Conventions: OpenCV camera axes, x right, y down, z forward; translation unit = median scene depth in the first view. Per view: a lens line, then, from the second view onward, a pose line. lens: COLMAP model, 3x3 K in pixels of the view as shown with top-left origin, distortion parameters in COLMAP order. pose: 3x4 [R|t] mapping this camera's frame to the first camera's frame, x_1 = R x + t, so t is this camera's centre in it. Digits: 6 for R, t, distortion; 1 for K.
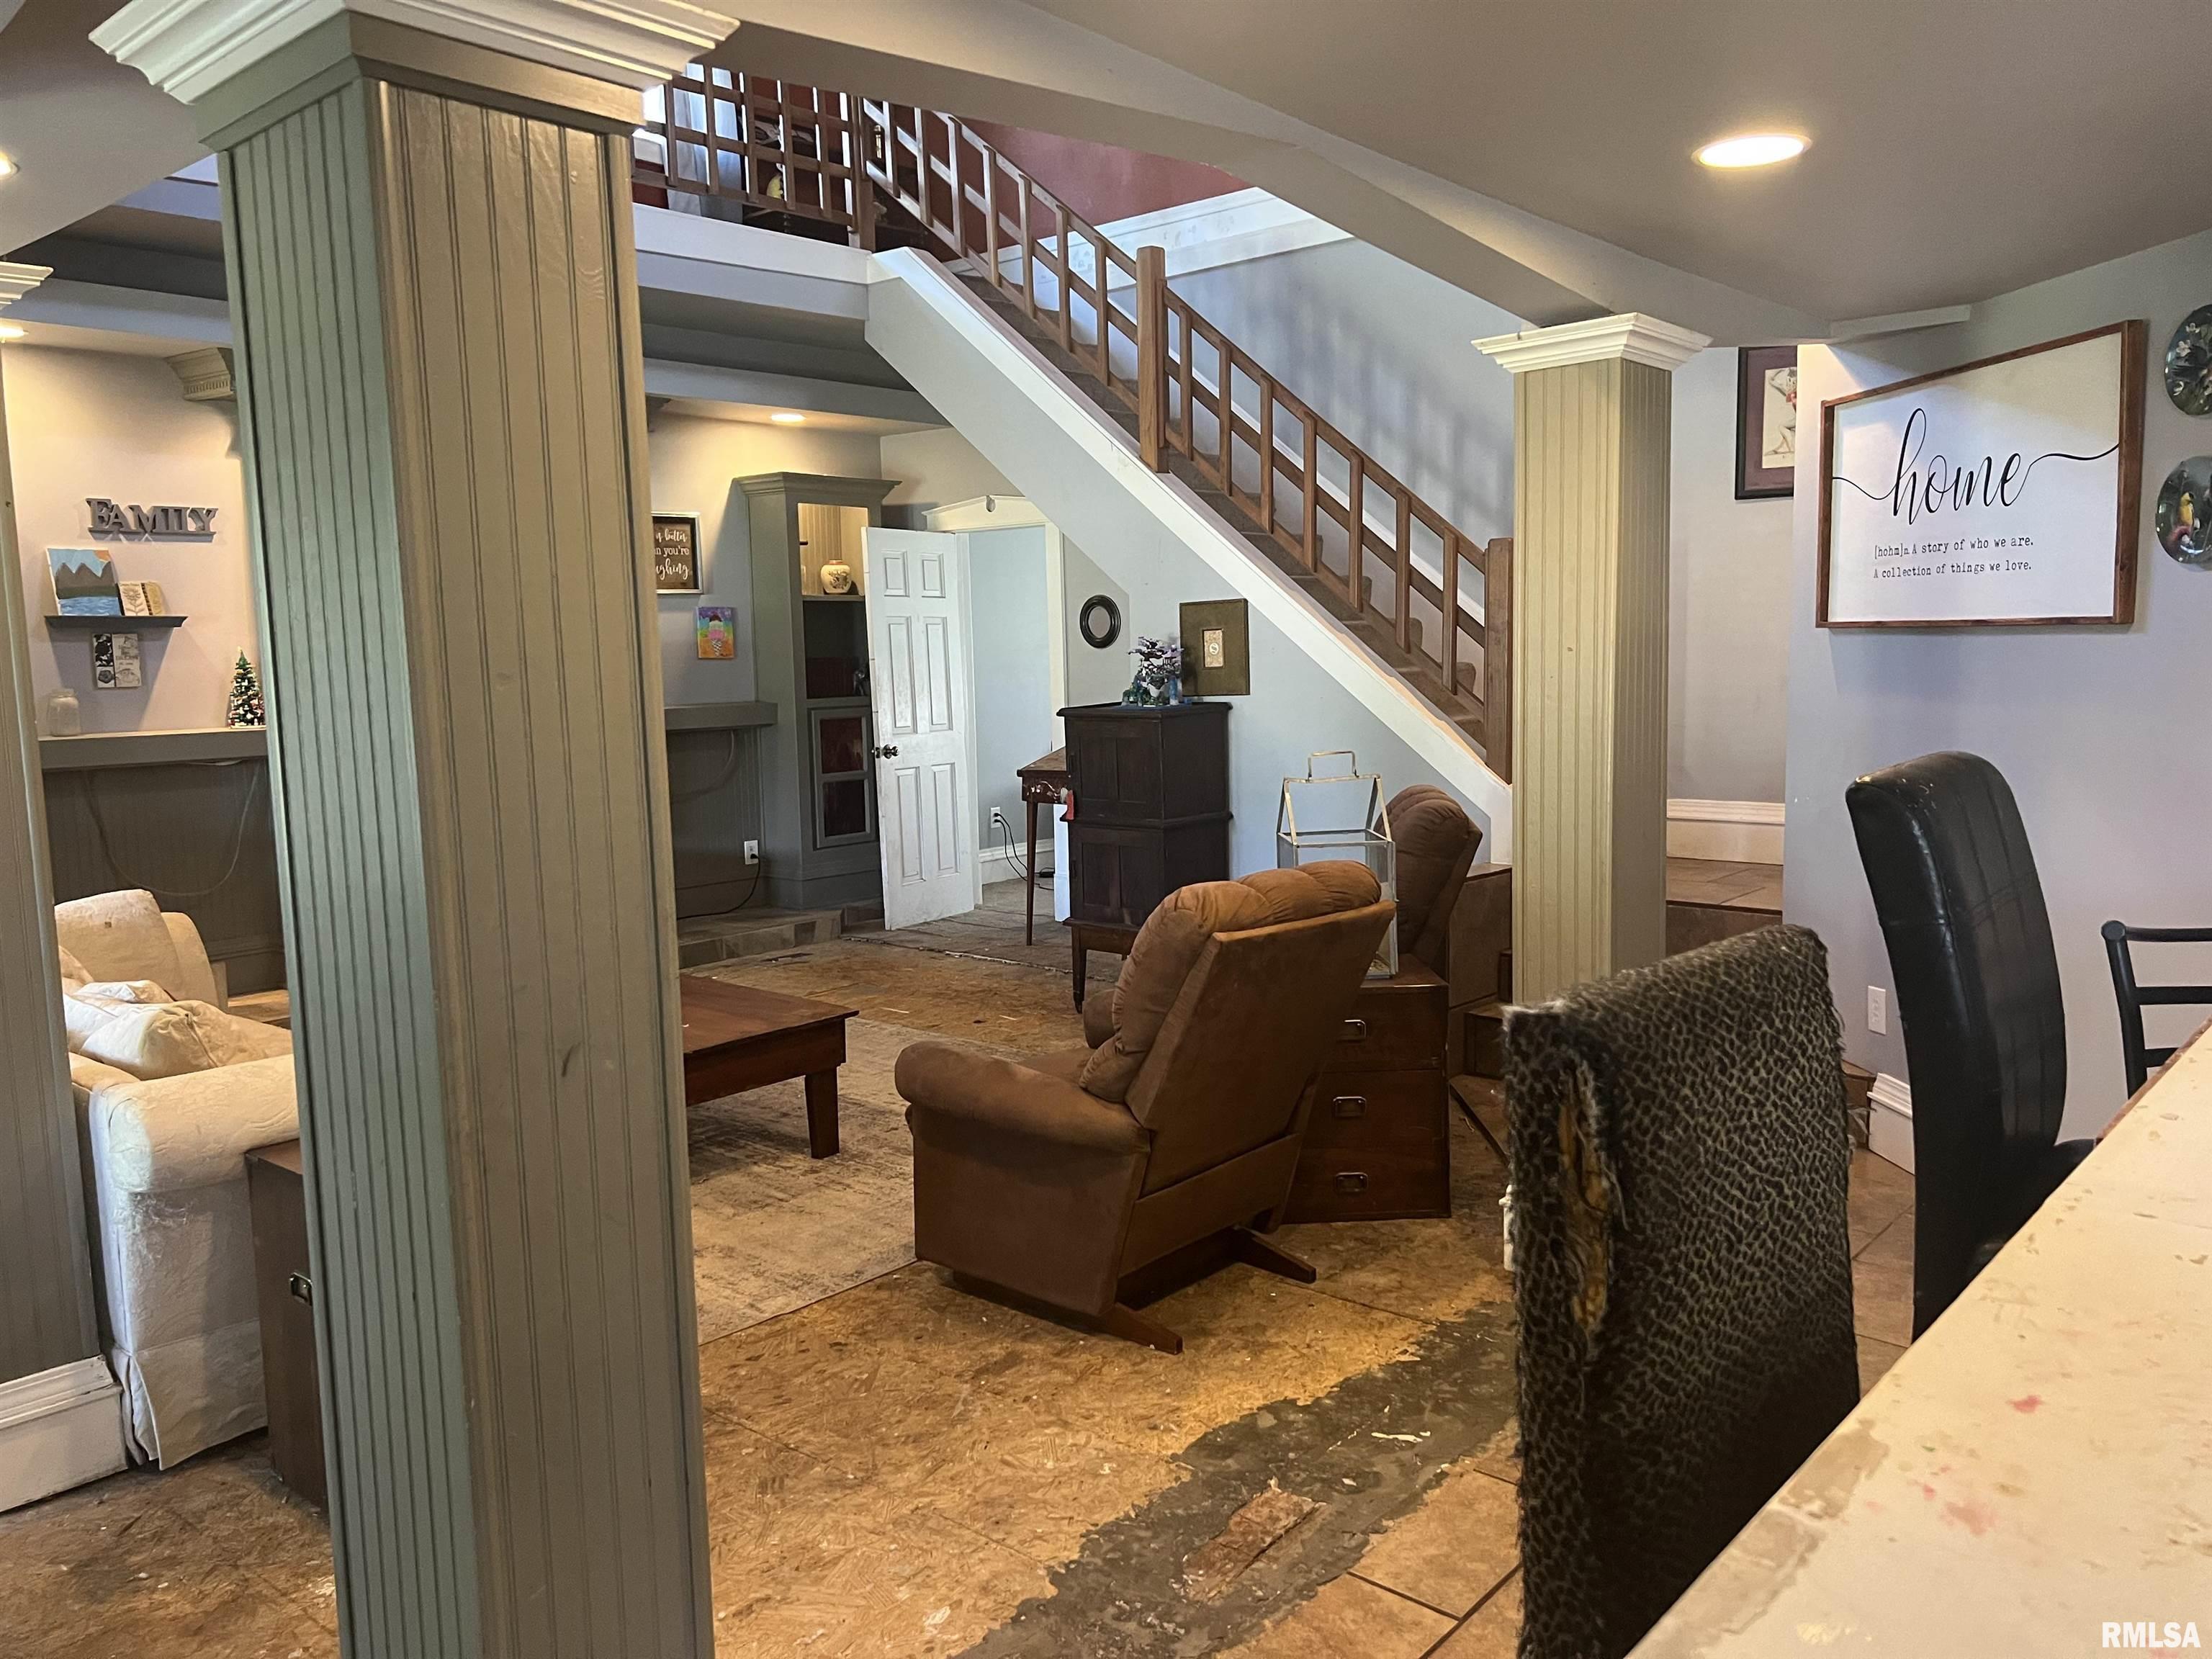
lens RADIAL K [[1669.9, 0, 1106.0], [0, 1669.9, 829.5], [0, 0, 1]] dist [0.112594, -0.149769]
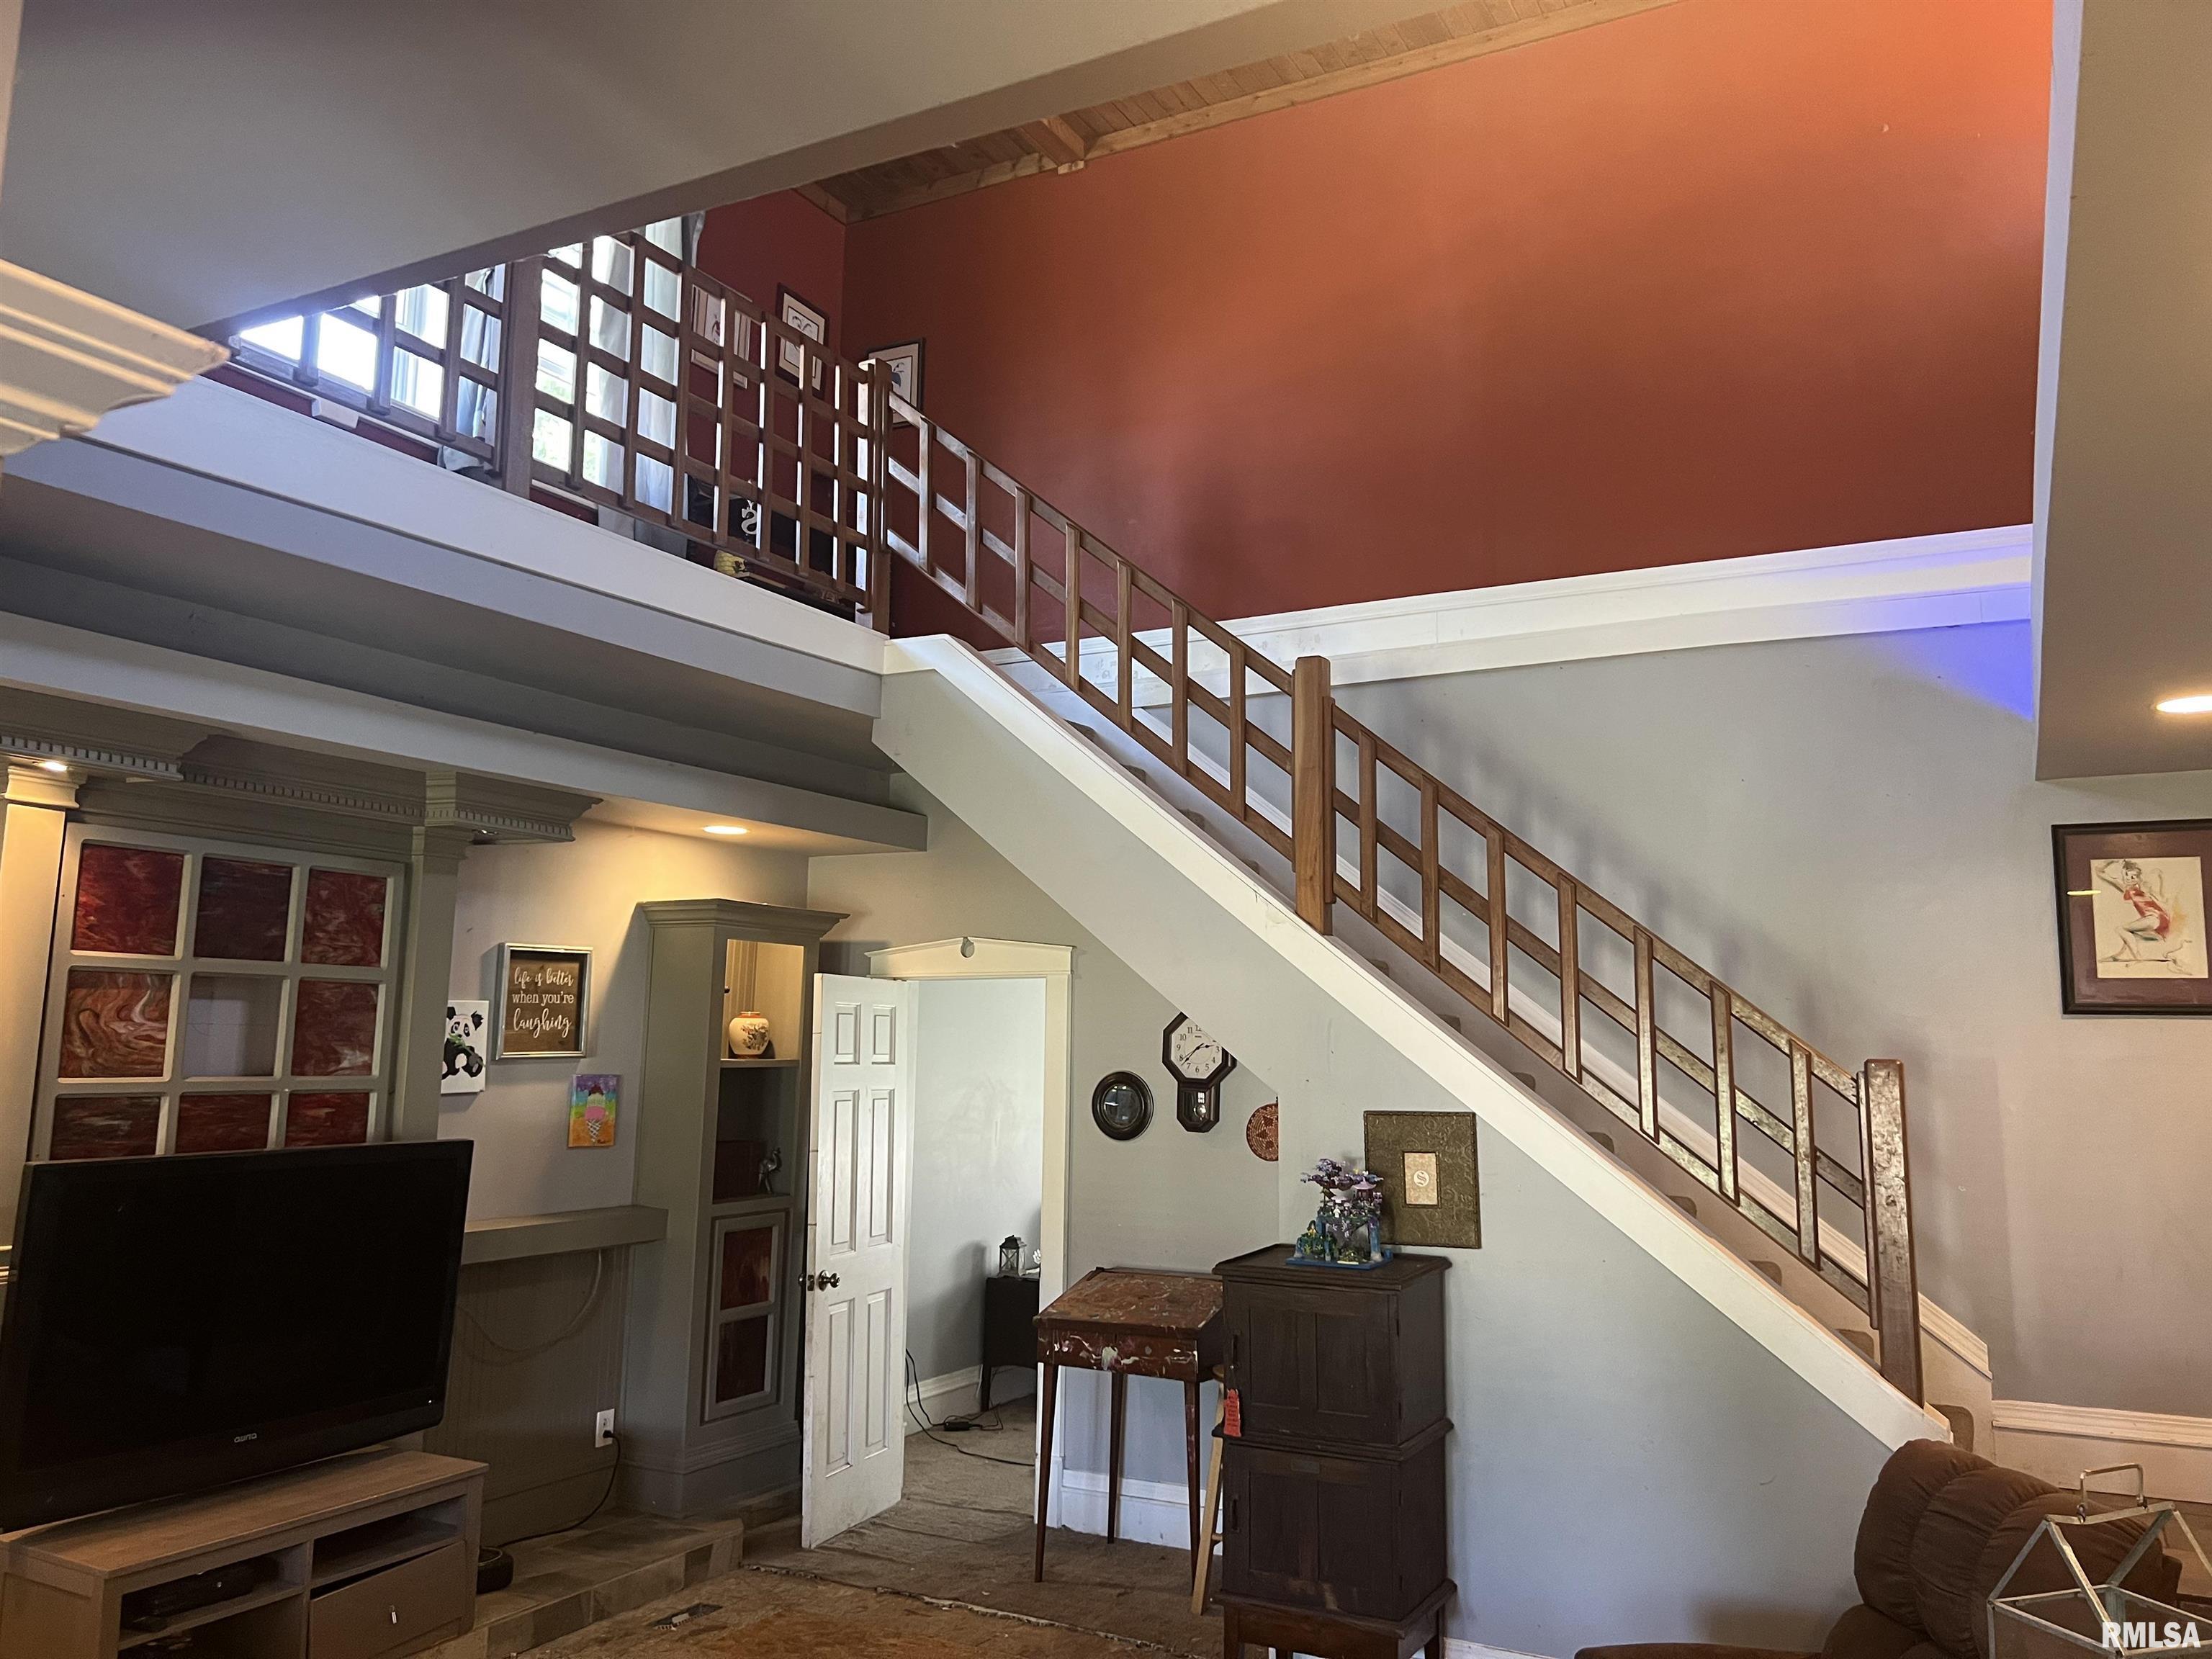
lens RADIAL K [[1730.3, 0, 1206.8], [0, 1730.3, 827.2], [0, 0, 1]] dist [0.233384, -0.548602]
pose [[0.974436, 0.064451, 0.215221, -0.151435], [-0.009168, 0.968577, -0.248545, -0.050253], [-0.224477, 0.240218, 0.944407, 0.202554]]
